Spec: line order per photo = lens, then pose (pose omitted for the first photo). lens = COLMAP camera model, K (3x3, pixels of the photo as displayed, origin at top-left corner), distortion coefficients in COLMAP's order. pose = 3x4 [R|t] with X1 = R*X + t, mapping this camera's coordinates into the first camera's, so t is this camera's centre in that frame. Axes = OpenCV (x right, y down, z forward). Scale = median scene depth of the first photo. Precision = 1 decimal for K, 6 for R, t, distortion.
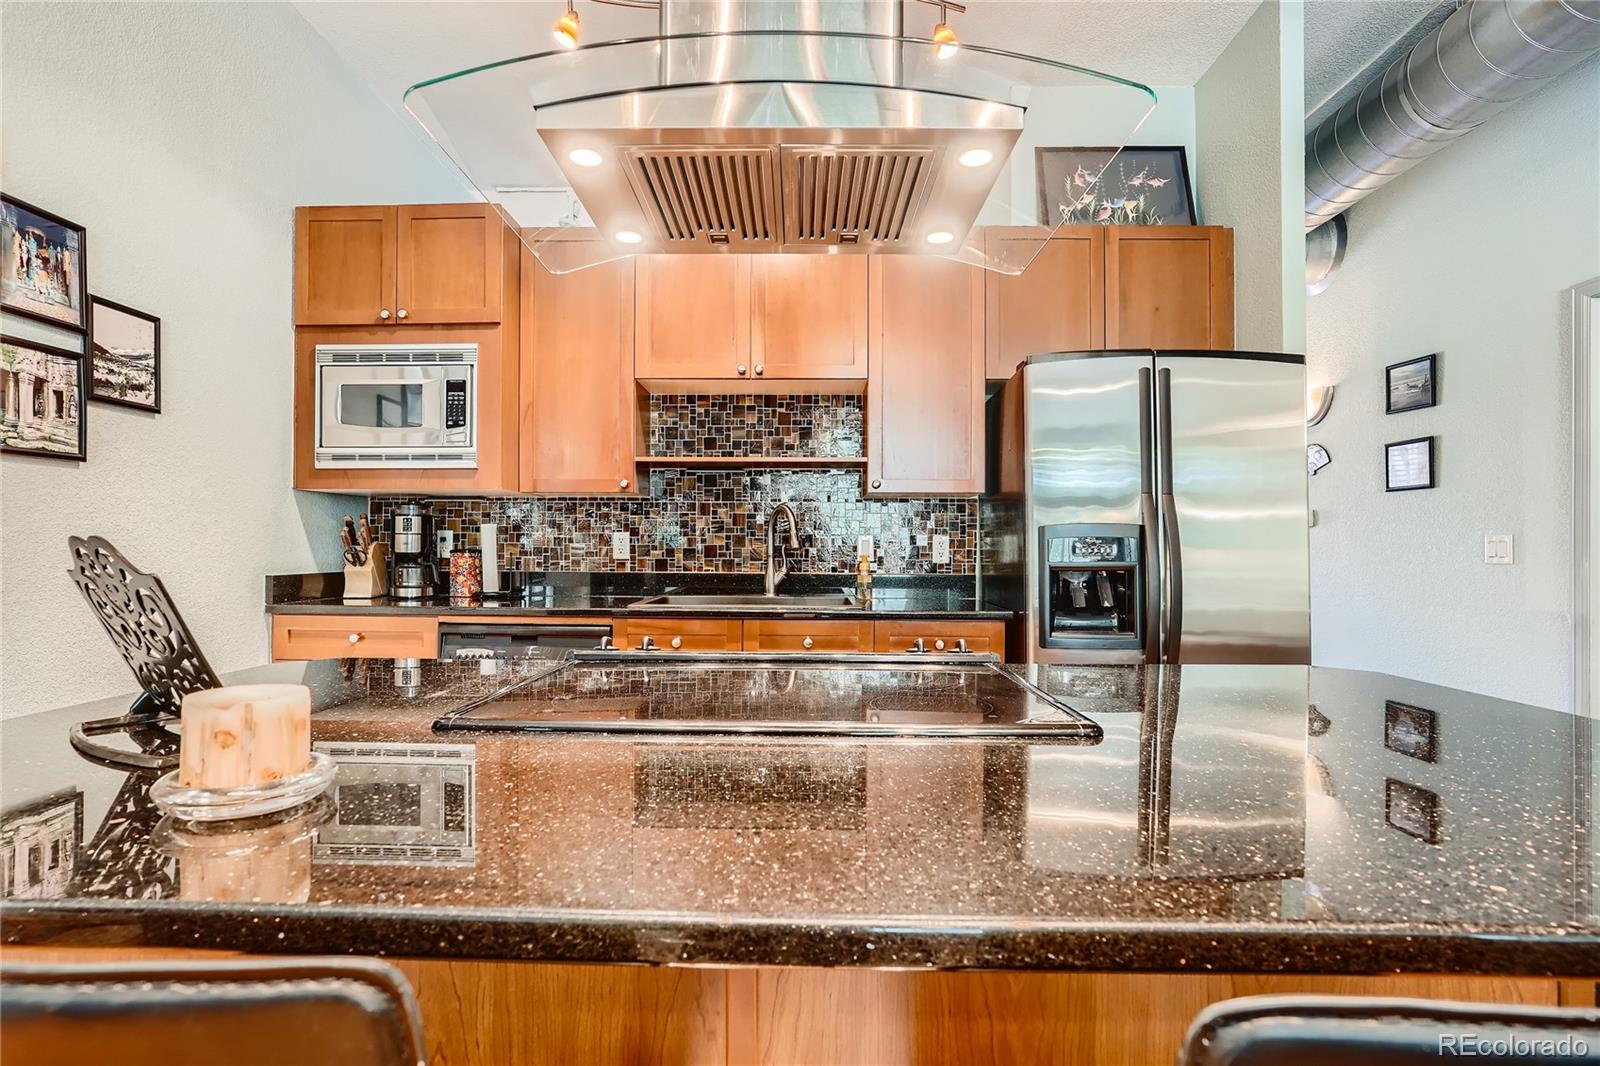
lens RADIAL K [[786.5, 0, 798.1], [0, 786.5, 548.0], [0, 0, 1]] dist [-0.051295, 0.026571]
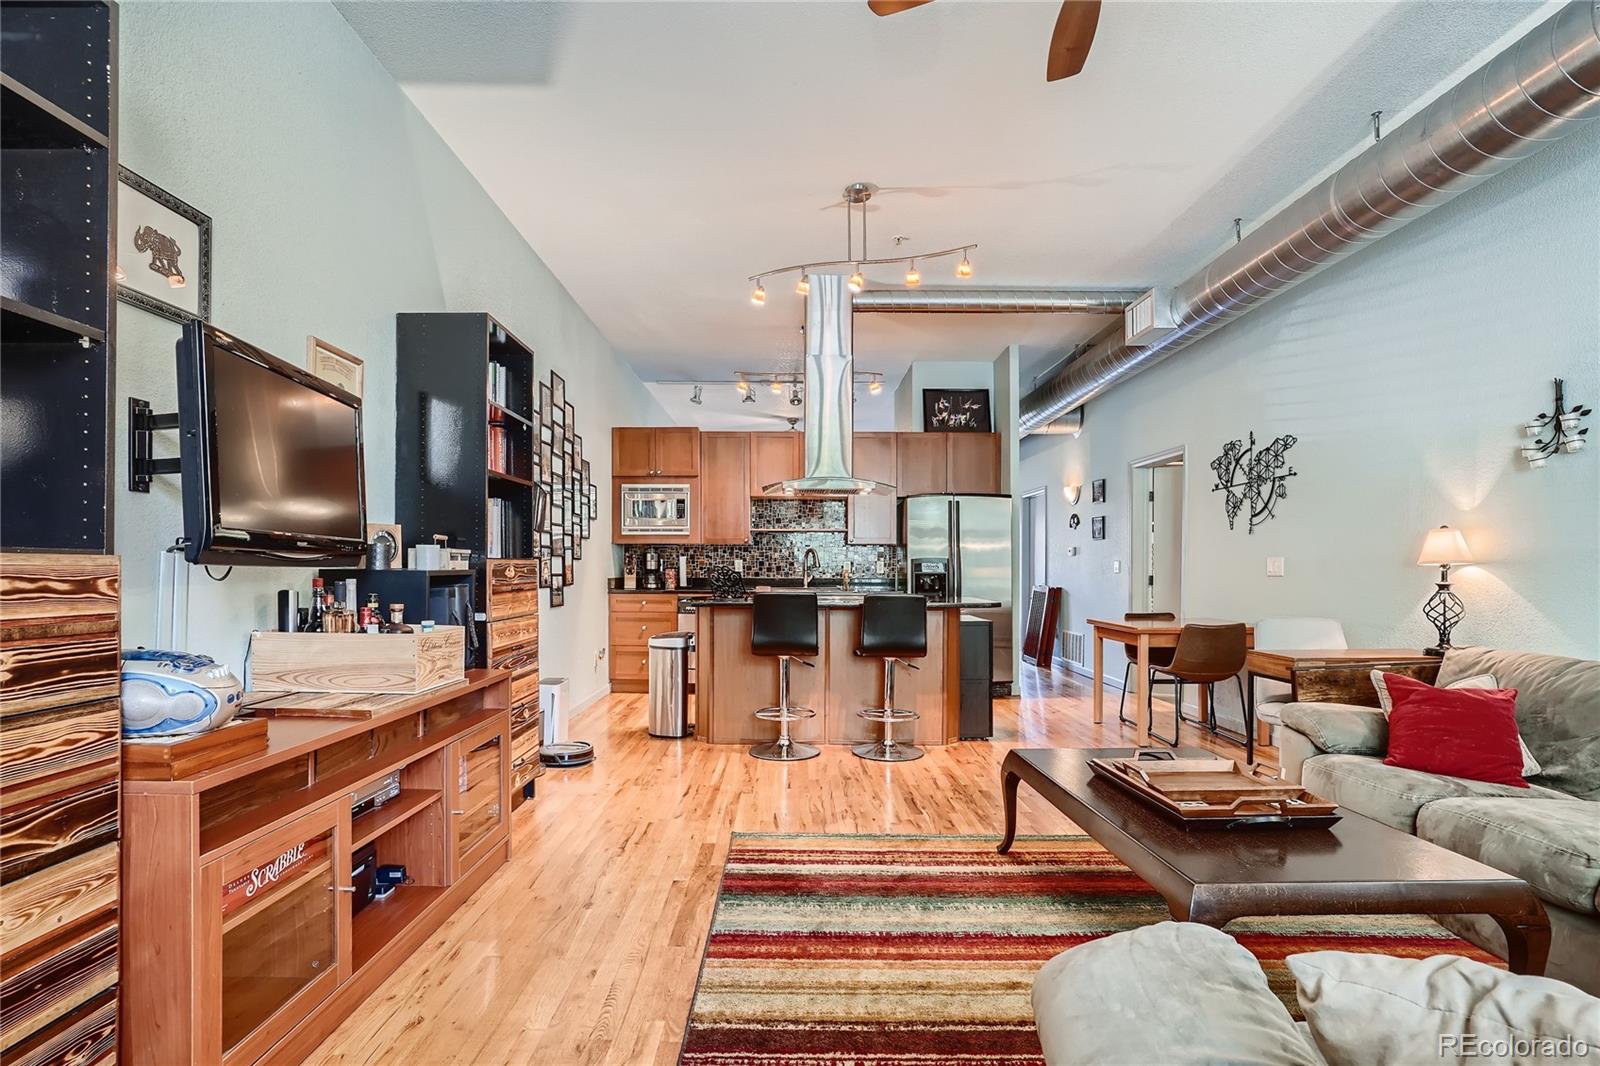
lens RADIAL K [[786.5, 0, 798.1], [0, 786.5, 548.0], [0, 0, 1]] dist [-0.051295, 0.026571]
pose [[0.999913, 0.001558, 0.013084, -0.092058], [-0.001279, 0.999772, -0.021300, -0.007252], [-0.013114, 0.021281, 0.999688, -1.366822]]
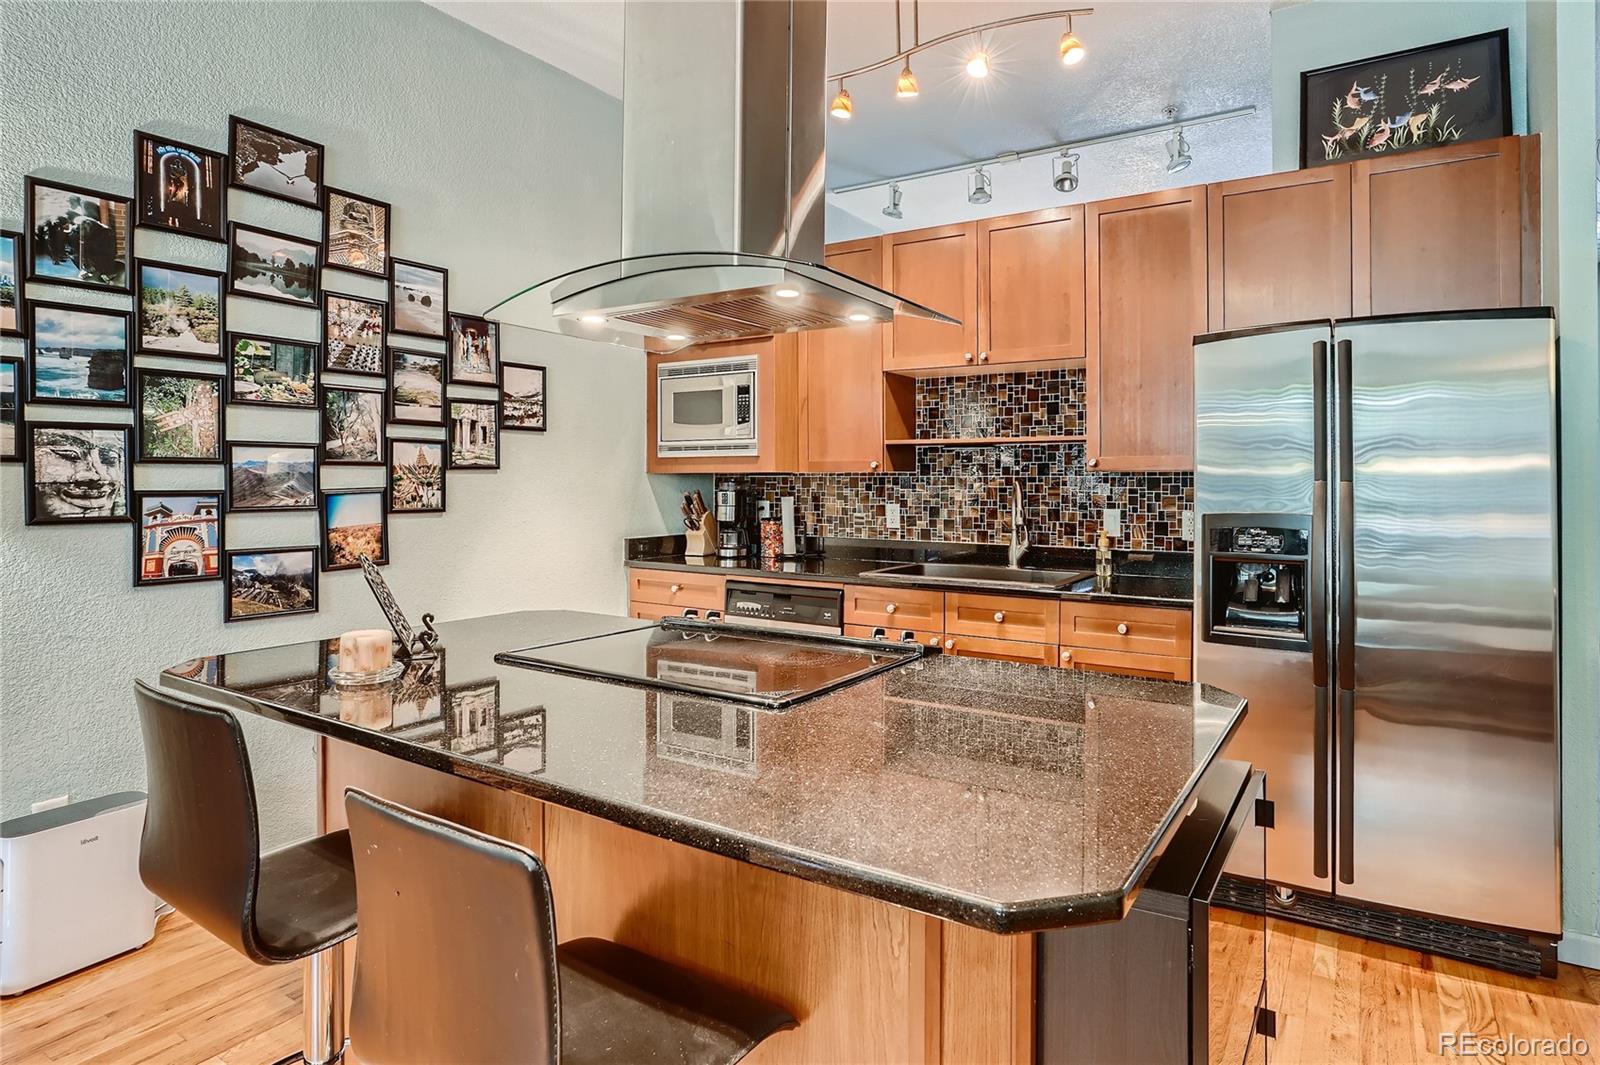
lens RADIAL K [[876.8, 0, 868.3], [0, 876.8, 480.8], [0, 0, 1]] dist [-0.062072, 0.041028]
pose [[0.868844, -0.003147, -0.495076, 0.390044], [0.002081, 0.999994, -0.002705, -0.053900], [0.495082, 0.001320, 0.868845, -0.106179]]
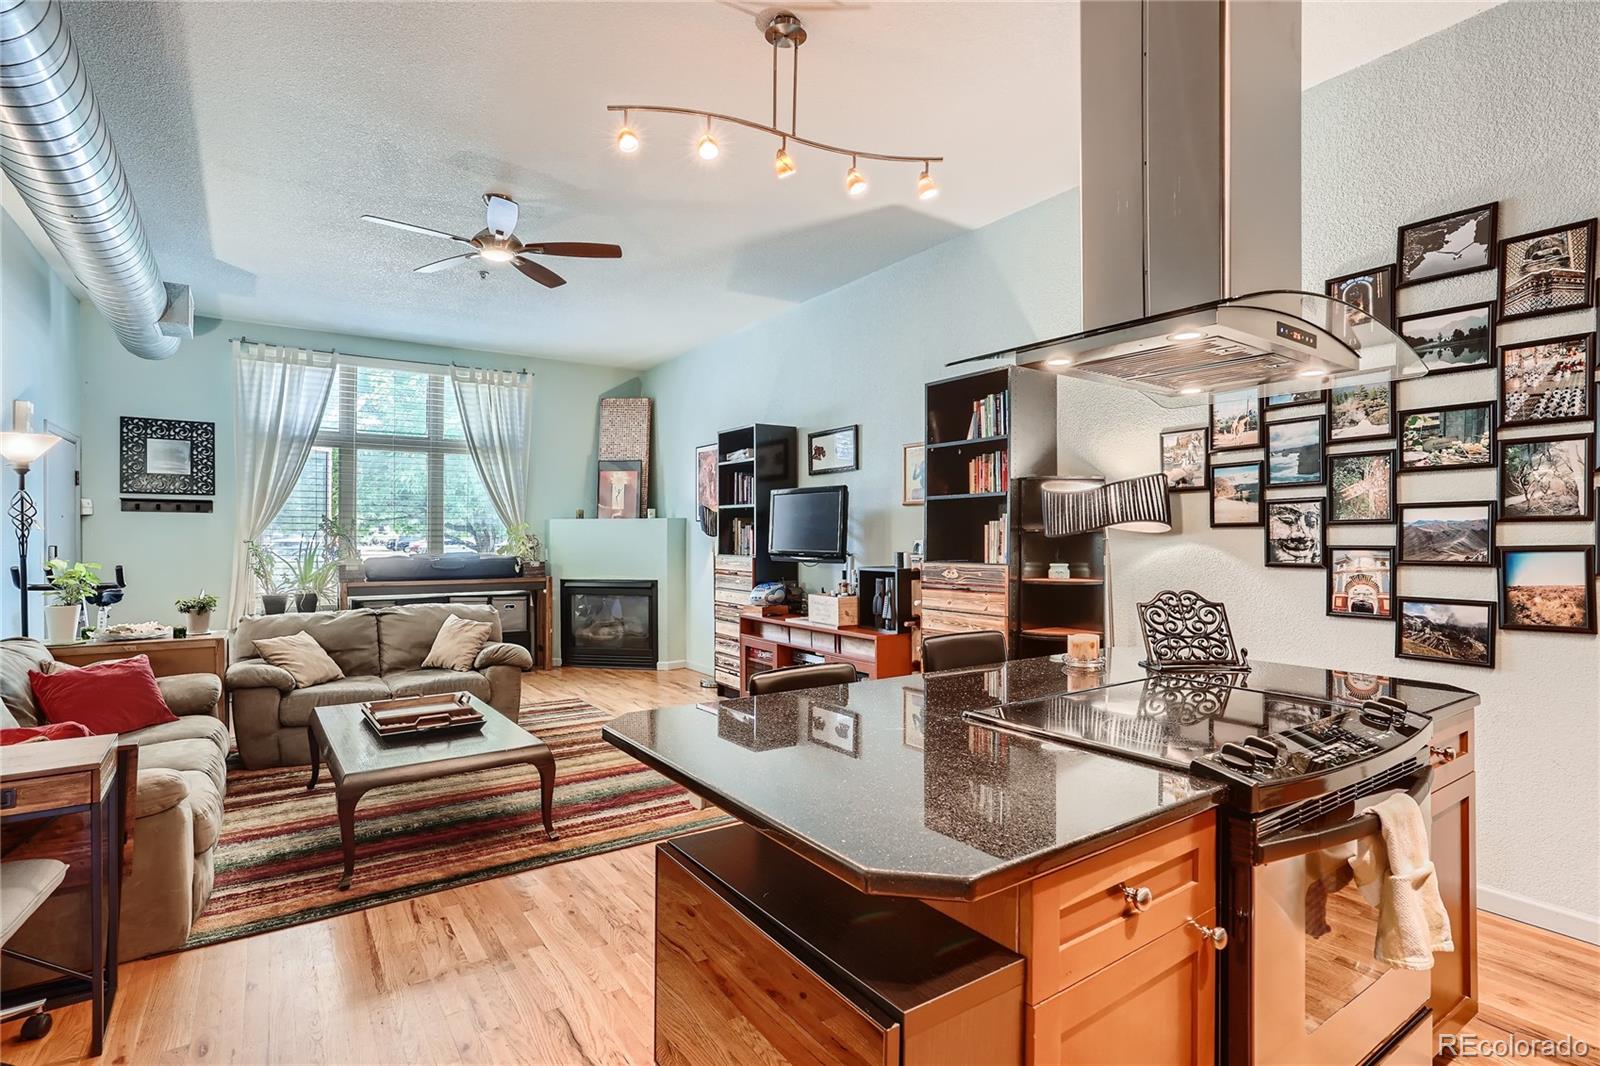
lens RADIAL K [[786.5, 0, 798.1], [0, 786.5, 548.0], [0, 0, 1]] dist [-0.051295, 0.026571]
pose [[-0.814104, 0.004255, -0.580704, 0.514248], [-0.001865, 0.999949, 0.009942, -0.053450], [0.580717, 0.009177, -0.814054, 0.639687]]
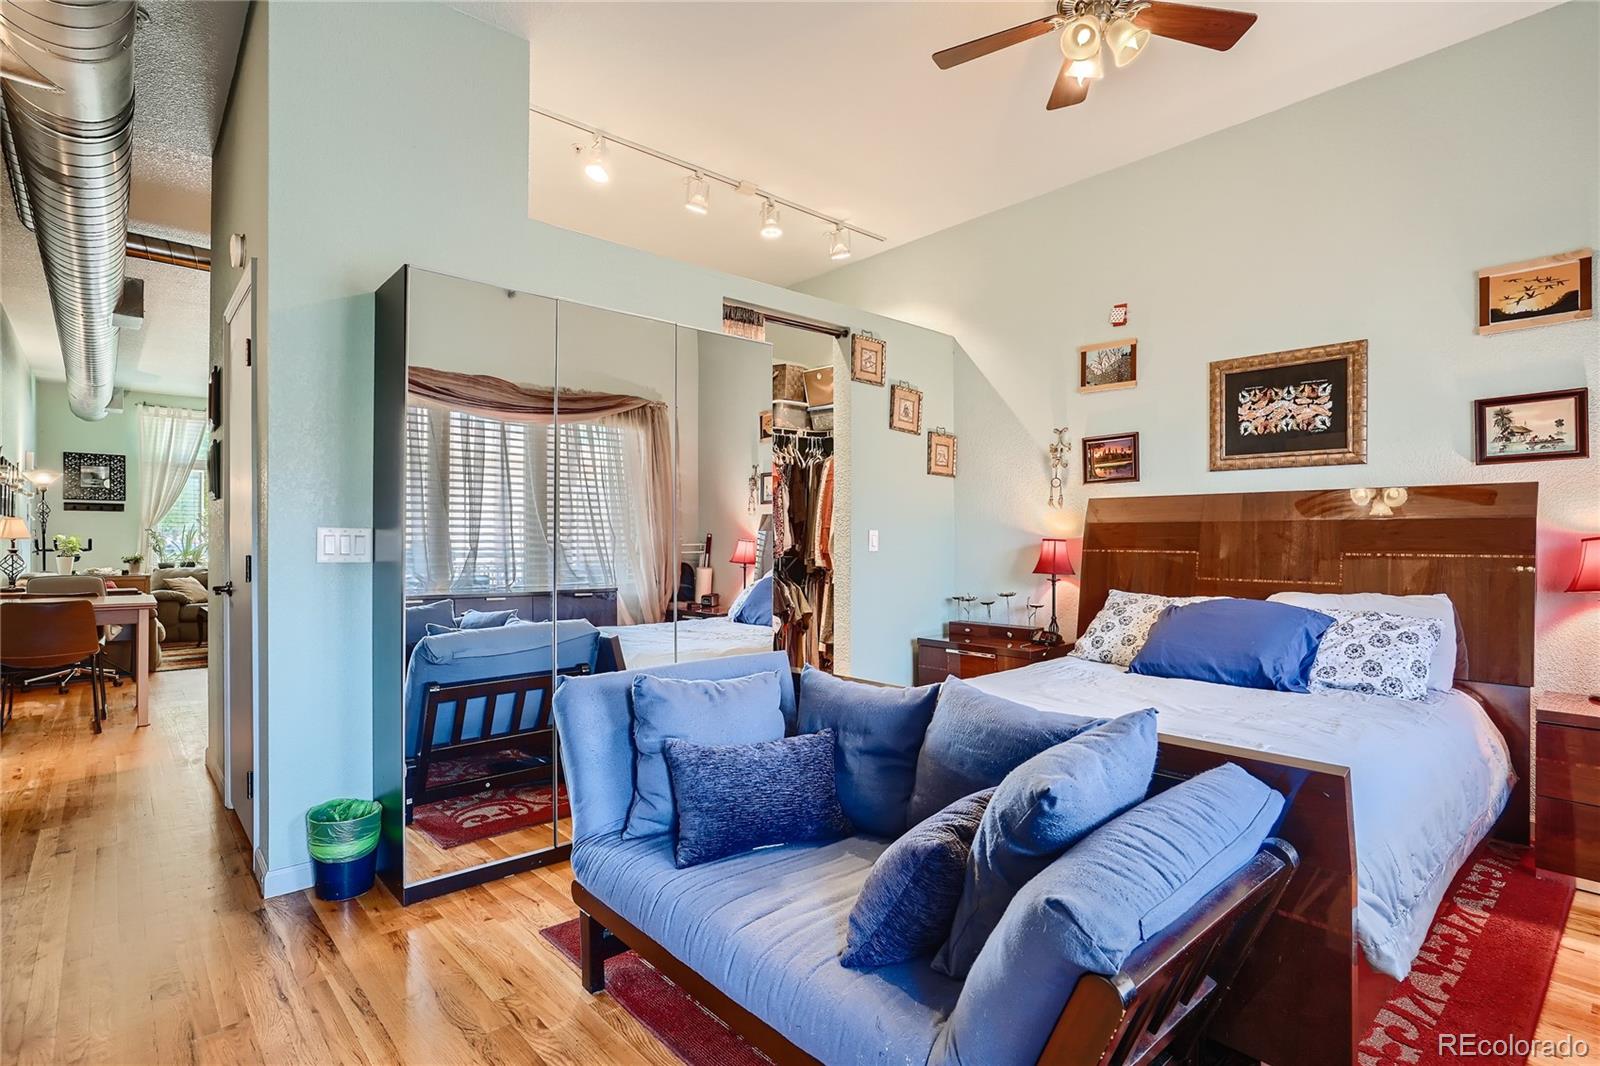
lens RADIAL K [[786.5, 0, 798.1], [0, 786.5, 548.0], [0, 0, 1]] dist [-0.051295, 0.026571]
pose [[-0.733179, 0.003665, -0.680026, 0.705705], [-0.002031, 0.999969, 0.007579, -0.001390], [0.680032, 0.006938, -0.733149, 2.365696]]
